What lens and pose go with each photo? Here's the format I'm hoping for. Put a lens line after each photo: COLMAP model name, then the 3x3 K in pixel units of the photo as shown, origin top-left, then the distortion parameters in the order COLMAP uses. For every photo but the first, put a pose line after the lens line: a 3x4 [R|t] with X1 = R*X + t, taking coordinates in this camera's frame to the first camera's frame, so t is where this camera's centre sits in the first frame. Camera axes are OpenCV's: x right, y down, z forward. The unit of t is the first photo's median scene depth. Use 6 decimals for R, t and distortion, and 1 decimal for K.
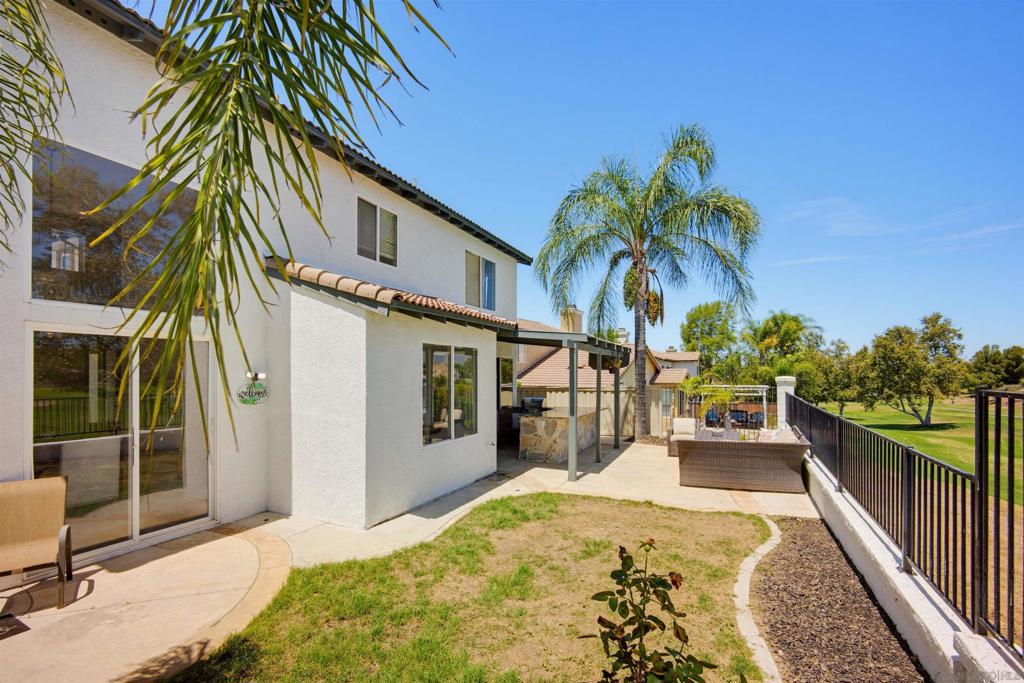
lens RADIAL K [[449.4, 0, 512.4], [0, 449.4, 369.0], [0, 0, 1]] dist [-0.003137, 0.000015]
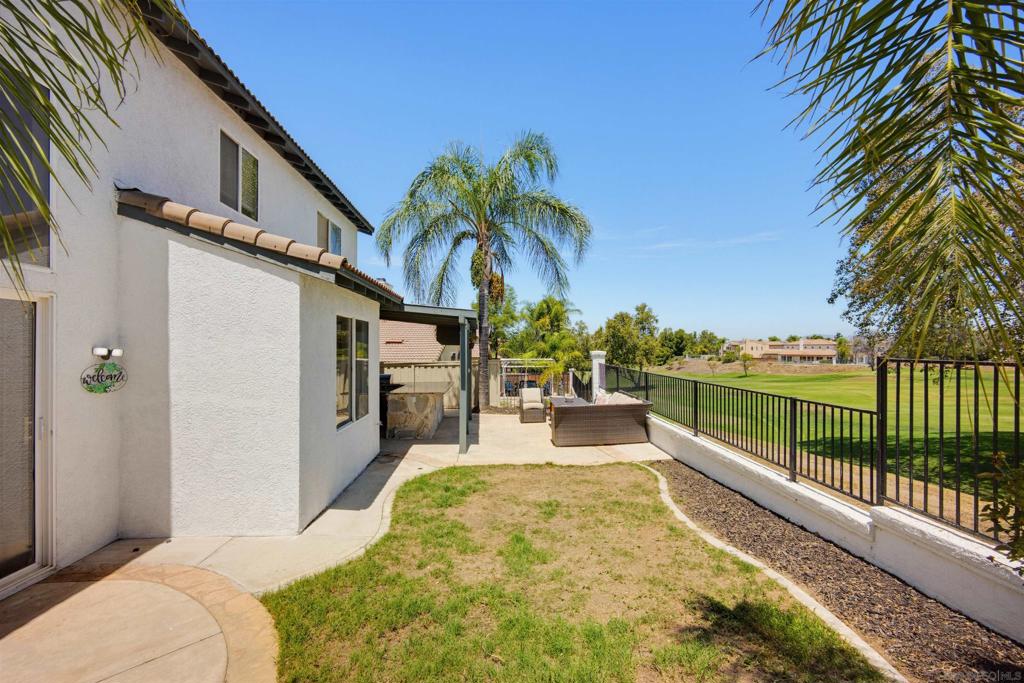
lens RADIAL K [[444.6, 0, 512.0], [0, 444.6, 341.5], [0, 0, 1]] dist [-0.000783, 0.000369]
pose [[0.883321, 0.006032, 0.468730, -0.267504], [-0.003319, 0.999973, -0.006613, 0.000035], [-0.468757, 0.004286, 0.883317, 0.055217]]
